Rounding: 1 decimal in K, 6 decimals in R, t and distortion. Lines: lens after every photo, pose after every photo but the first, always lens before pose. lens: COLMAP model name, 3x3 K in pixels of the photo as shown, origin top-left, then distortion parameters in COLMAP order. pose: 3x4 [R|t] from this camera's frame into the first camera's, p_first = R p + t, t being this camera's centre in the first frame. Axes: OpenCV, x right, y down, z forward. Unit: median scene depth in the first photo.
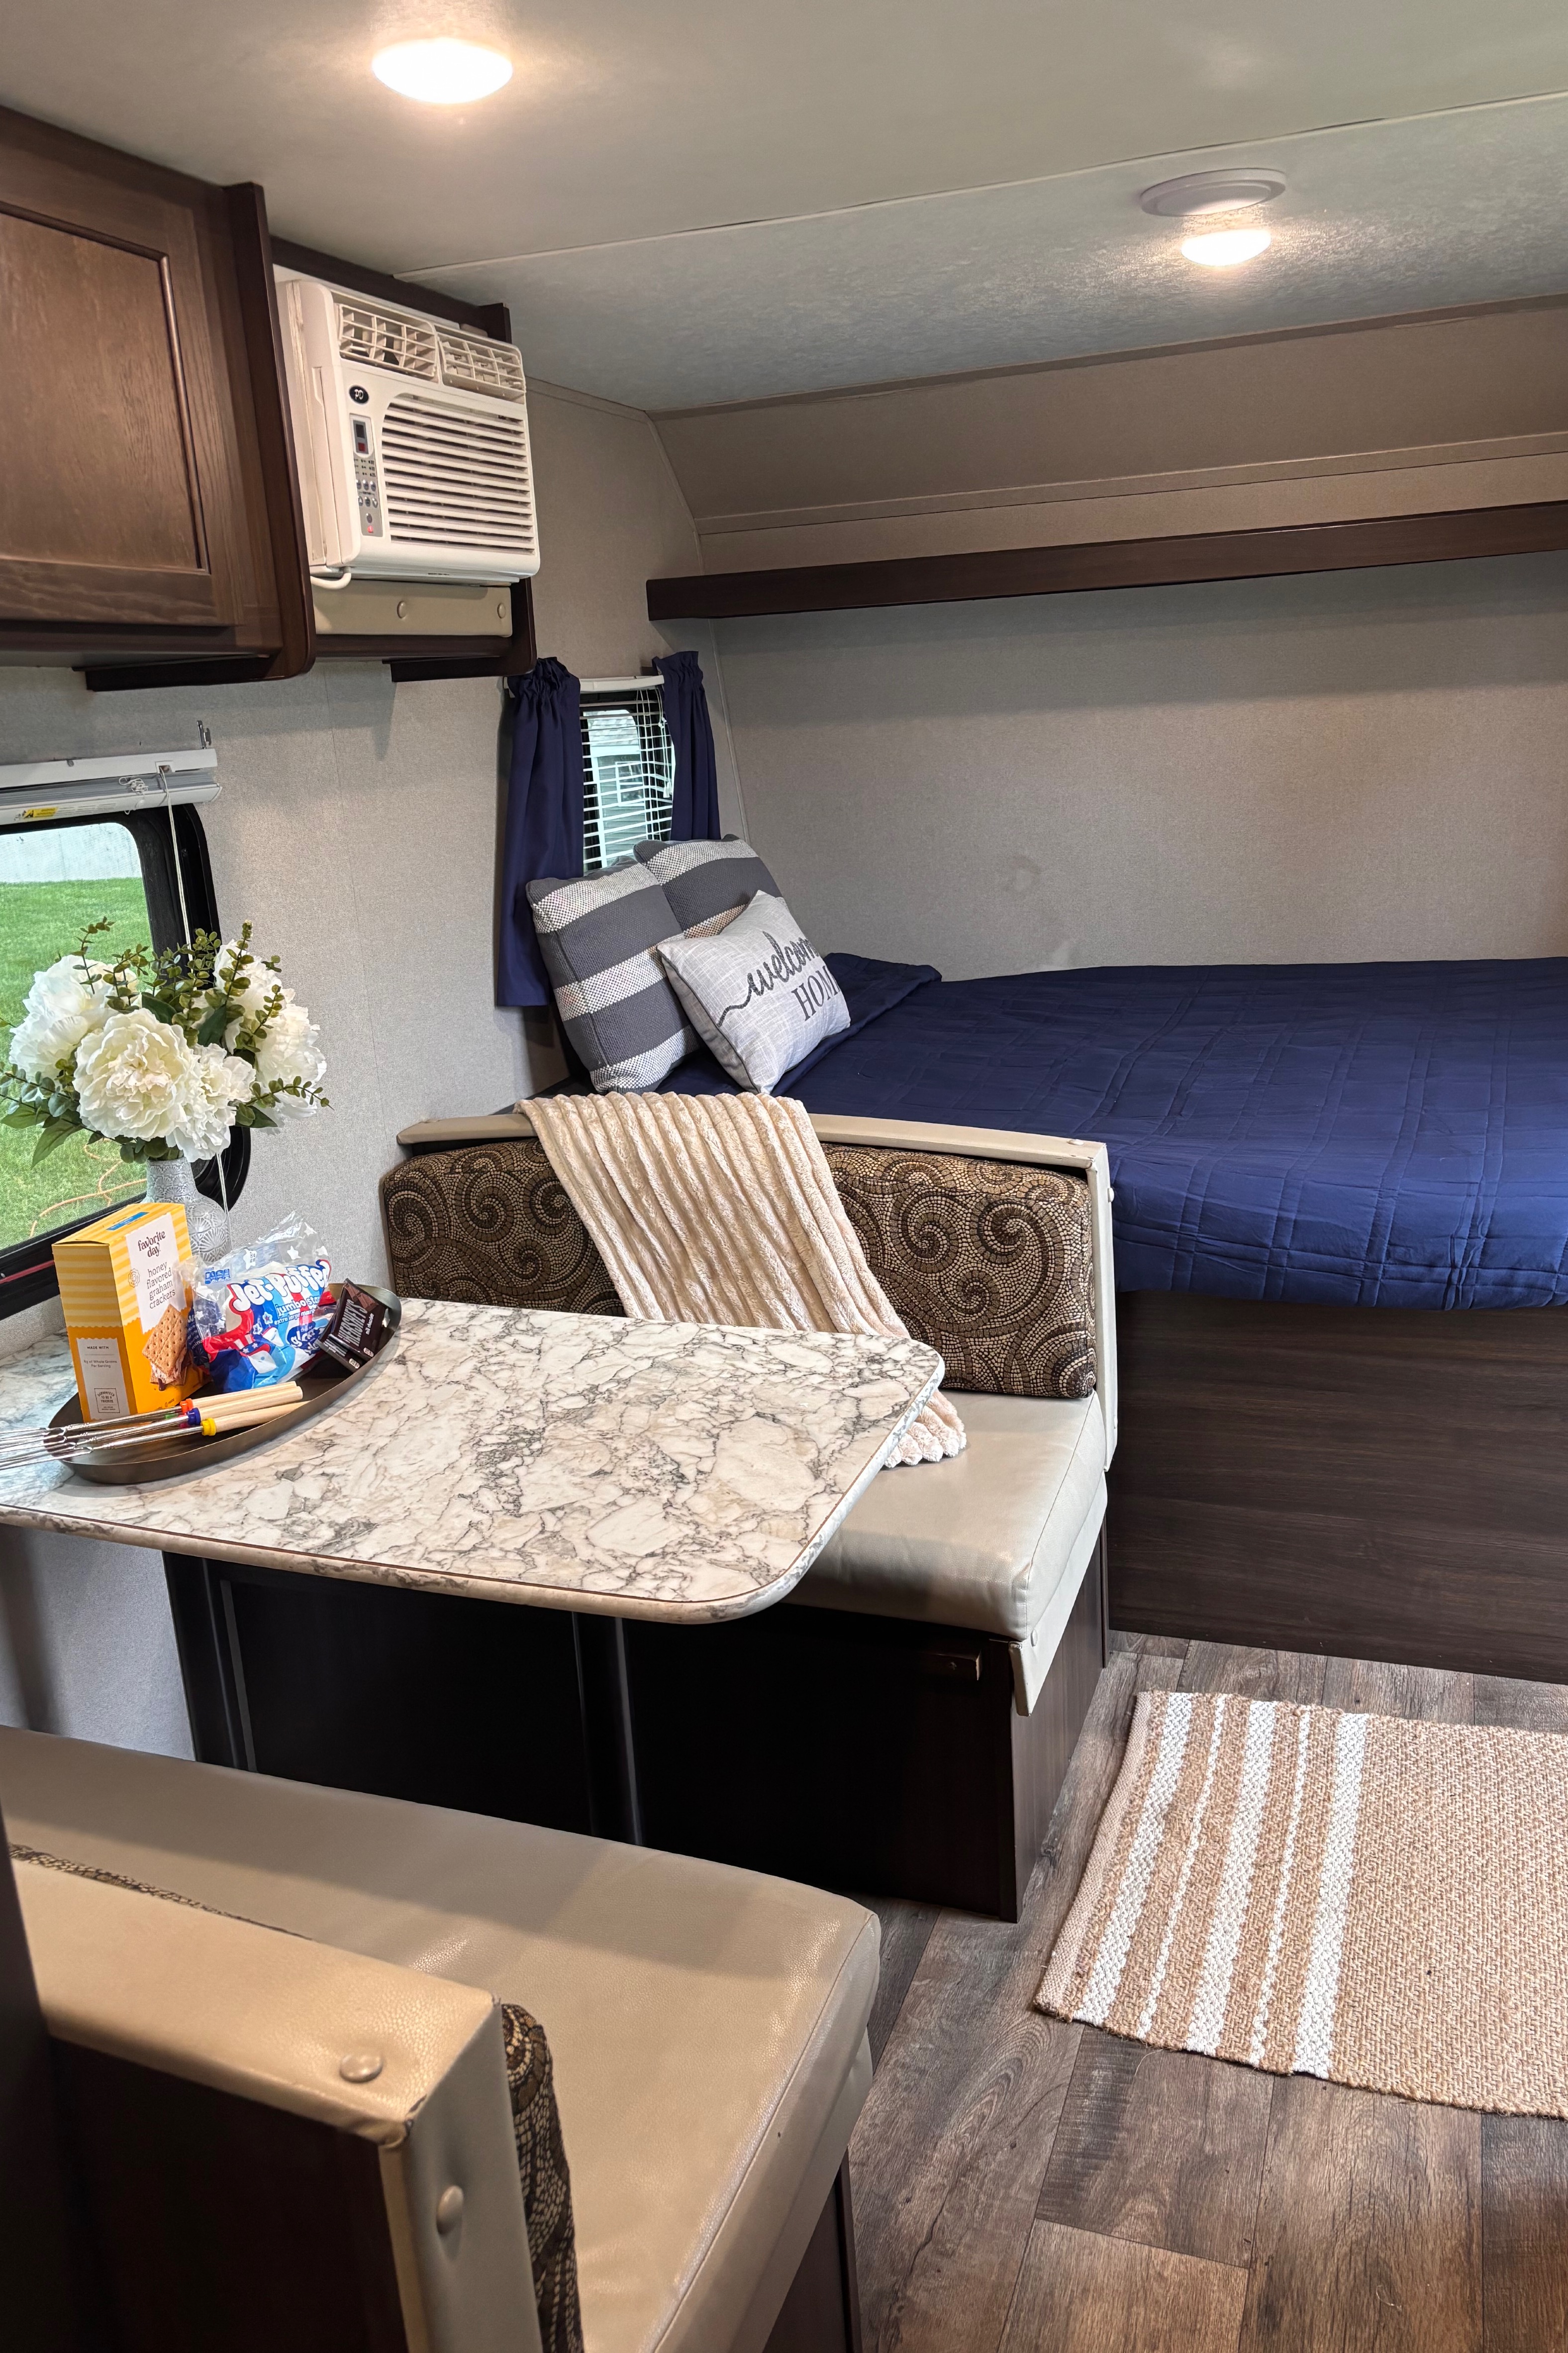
lens RADIAL K [[1757.0, 0, 779.8], [0, 1757.0, 1145.2], [0, 0, 1]] dist [0.183446, -0.348546]
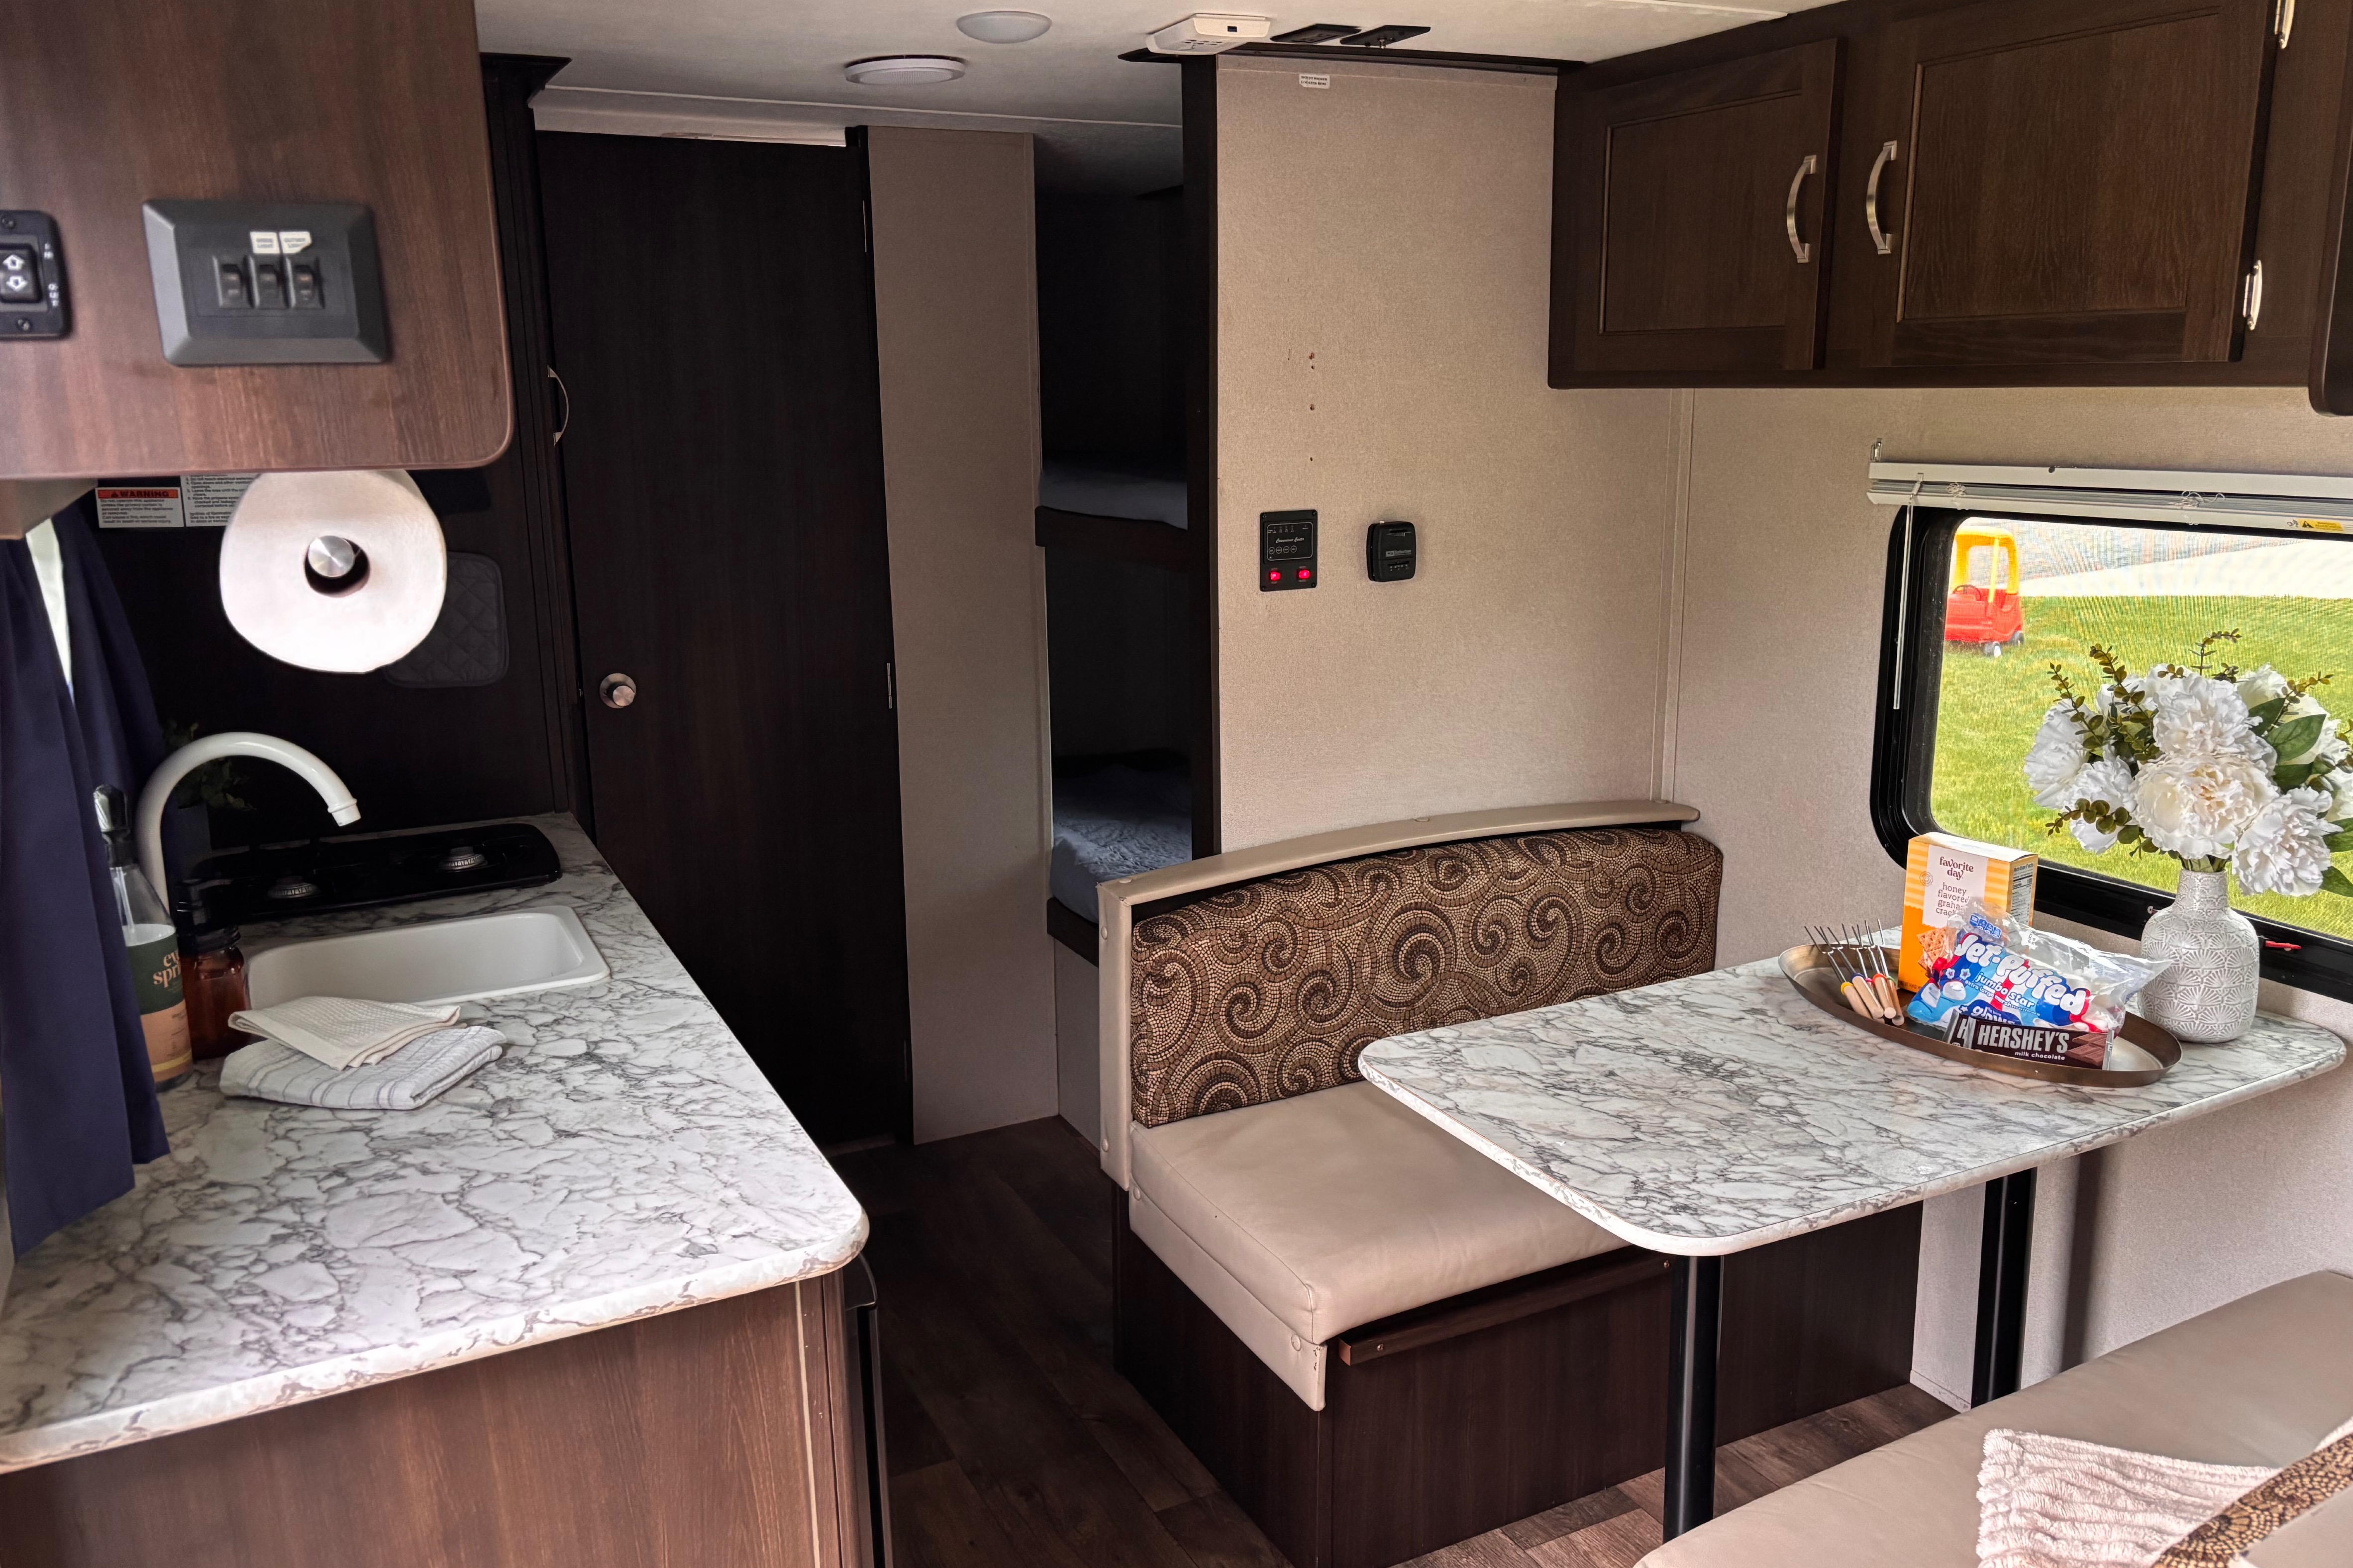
lens RADIAL K [[1763.2, 0, 1176.5], [0, 1763.2, 784.0], [0, 0, 1]] dist [0.070795, -0.080758]
pose [[-0.679226, 0.228406, -0.697483, 0.779190], [-0.125614, 0.900140, 0.417096, -0.402700], [0.723099, 0.370916, -0.582708, 1.199937]]
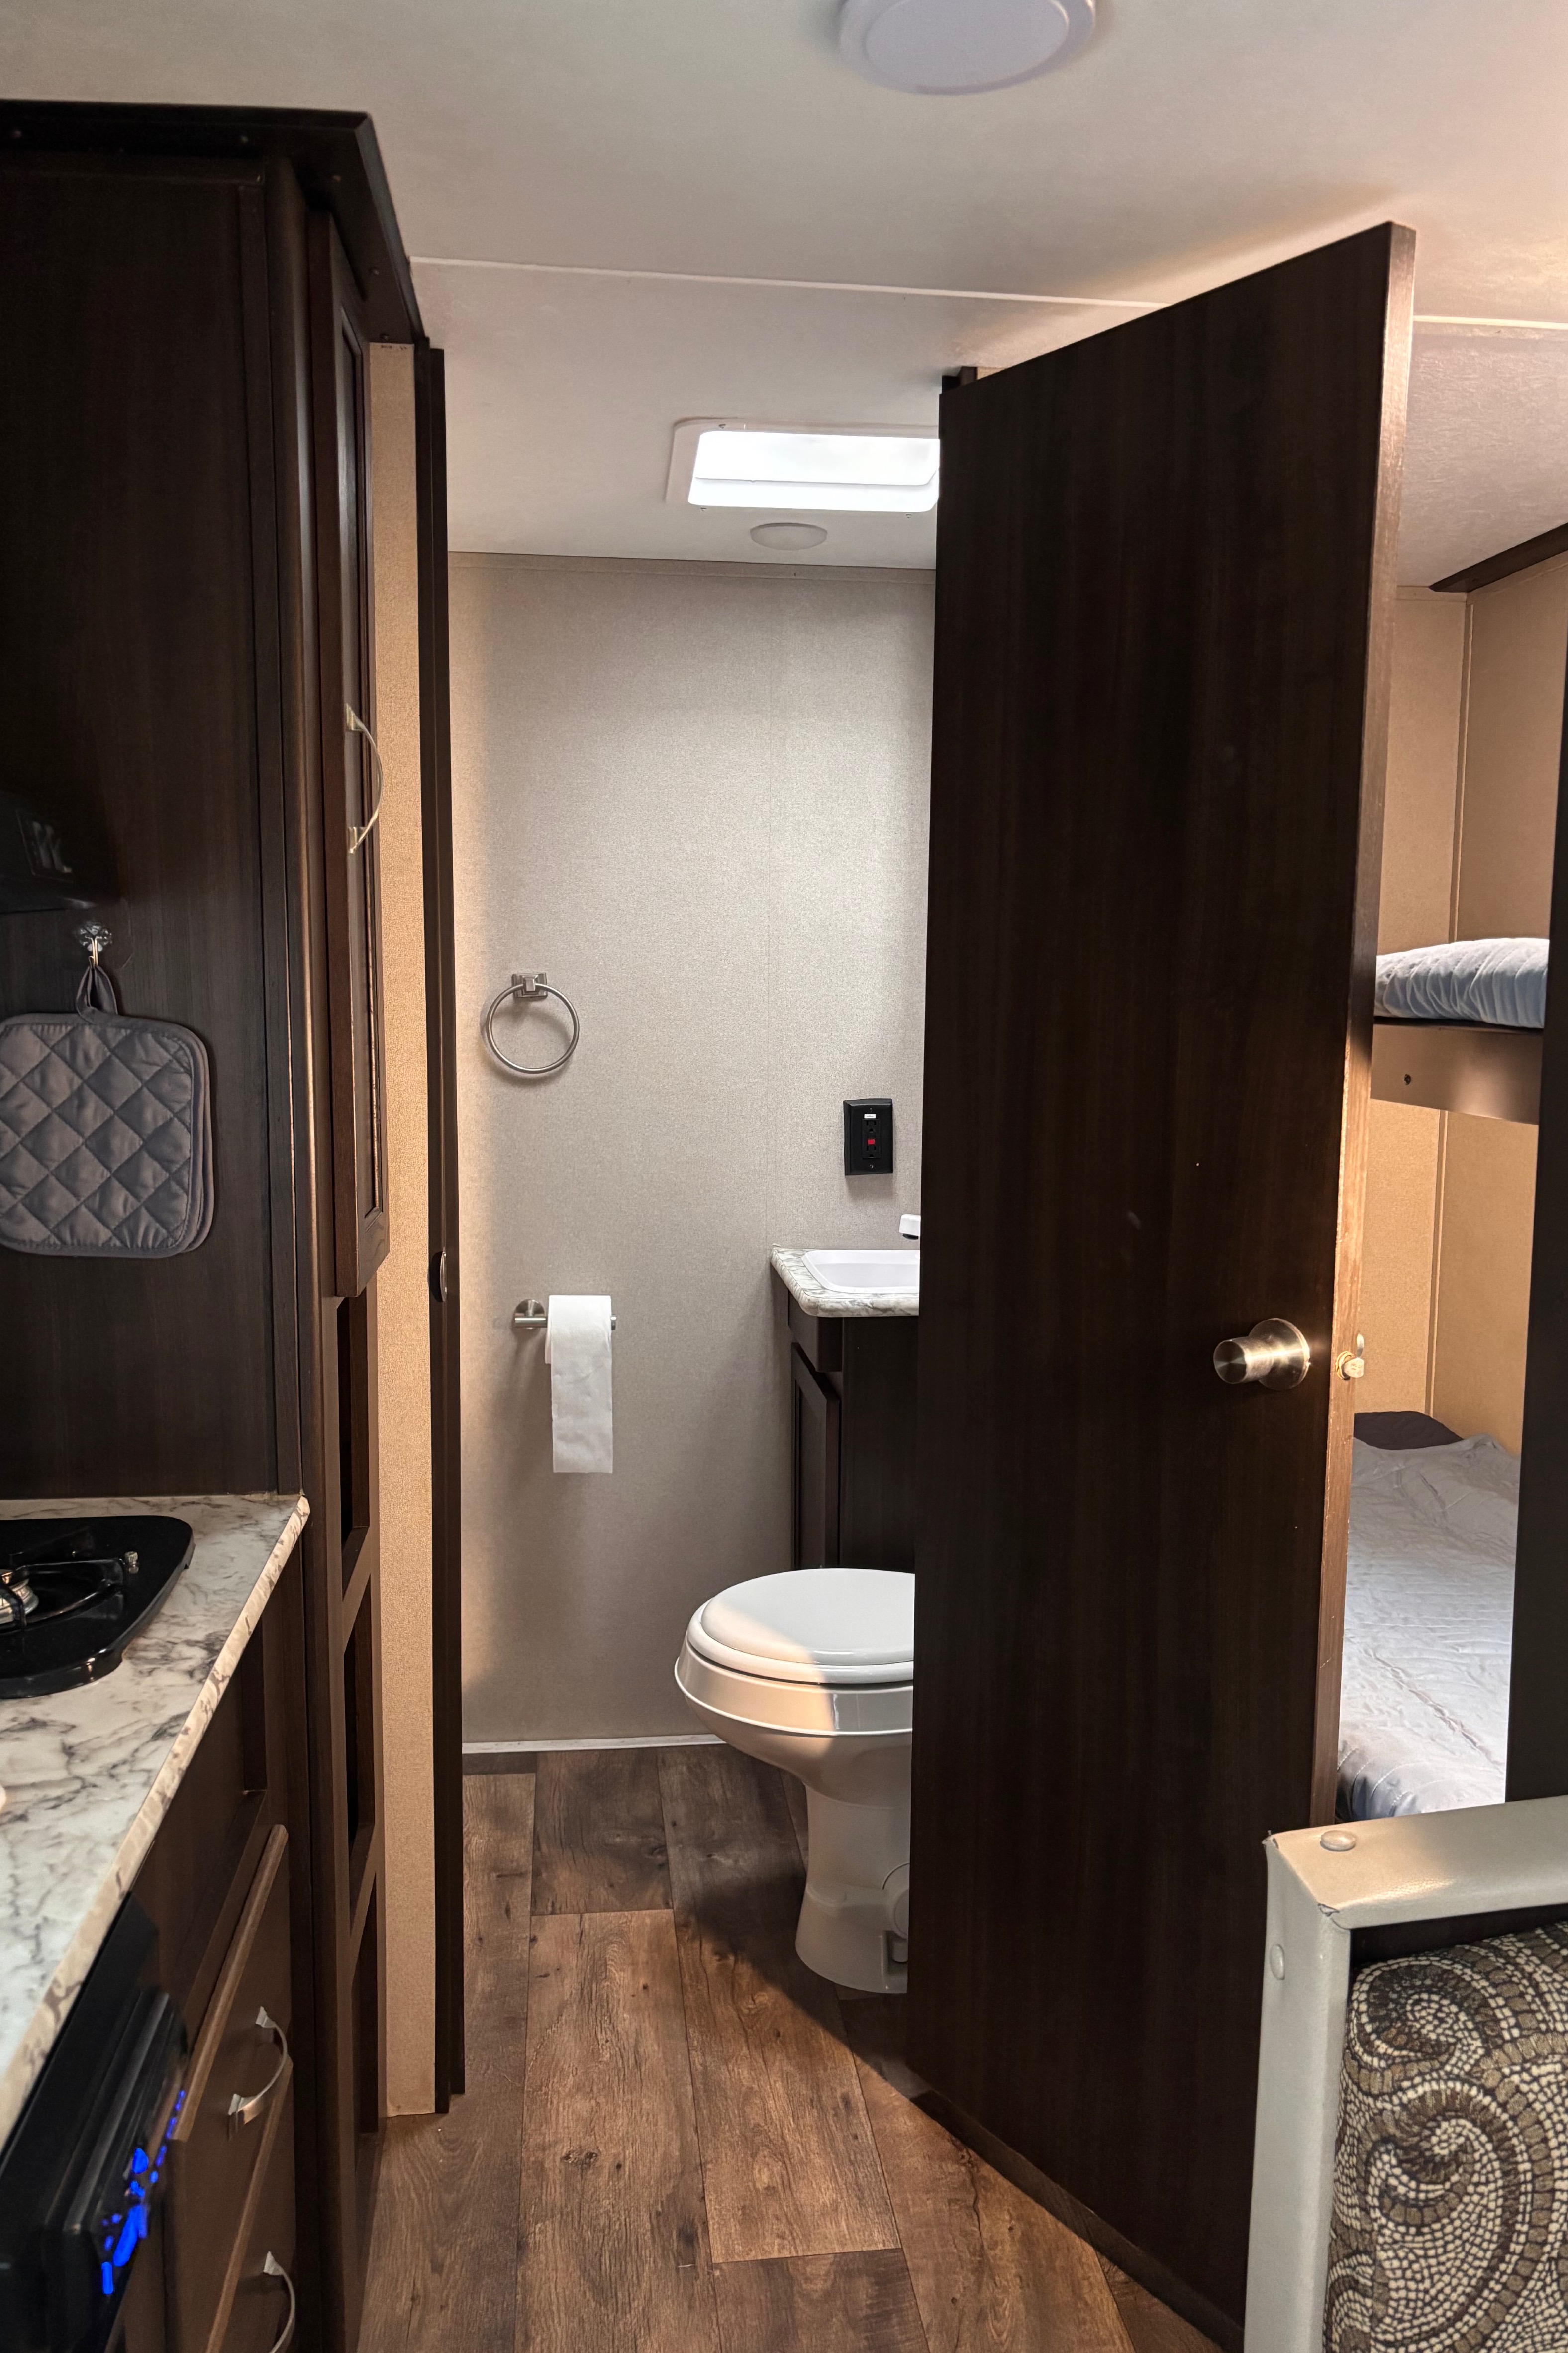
lens RADIAL K [[1763.2, 0, 779.6], [0, 1763.2, 1176.8], [0, 0, 1]] dist [0.070795, -0.080758]
pose [[-0.888399, 0.103731, -0.447200, 0.278200], [-0.069721, 0.932350, 0.354770, -0.157156], [0.453747, 0.346356, -0.821067, 0.730598]]
